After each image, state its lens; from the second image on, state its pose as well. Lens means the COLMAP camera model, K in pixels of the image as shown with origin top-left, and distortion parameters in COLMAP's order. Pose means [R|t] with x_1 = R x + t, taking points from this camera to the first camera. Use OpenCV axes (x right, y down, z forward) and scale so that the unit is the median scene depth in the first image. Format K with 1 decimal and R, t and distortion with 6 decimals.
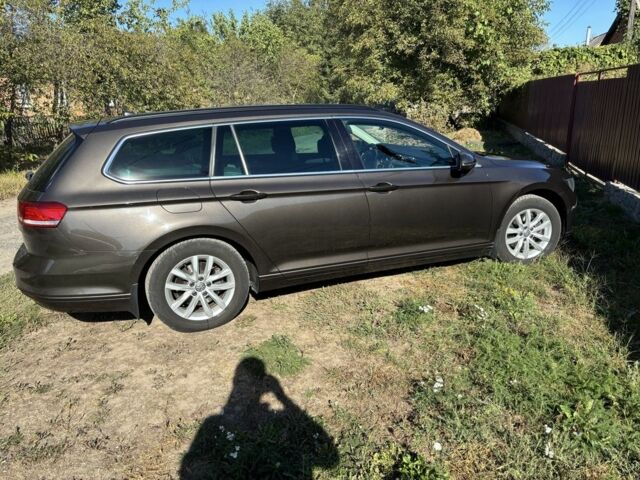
lens RADIAL K [[494.4, 0, 321.0], [0, 494.4, 242.2], [0, 0, 1]] dist [0.059350, -0.059625]
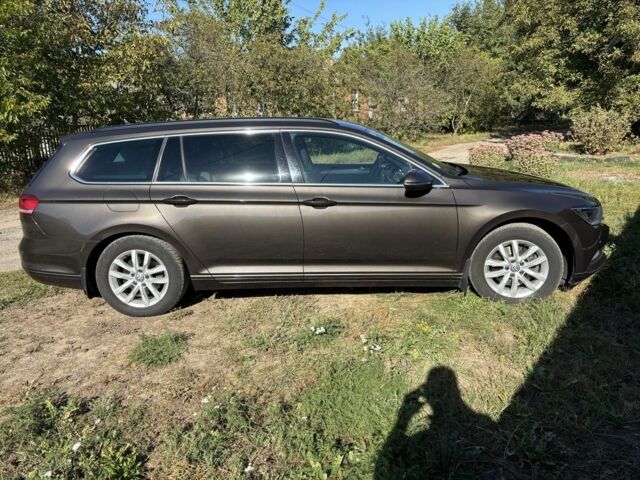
lens RADIAL K [[494.4, 0, 321.0], [0, 494.4, 242.2], [0, 0, 1]] dist [0.059350, -0.059625]
pose [[0.916693, 0.101028, -0.386609, 0.437746], [-0.105187, 0.994398, 0.010444, -0.036024], [0.385499, 0.031092, 0.922184, 0.083778]]
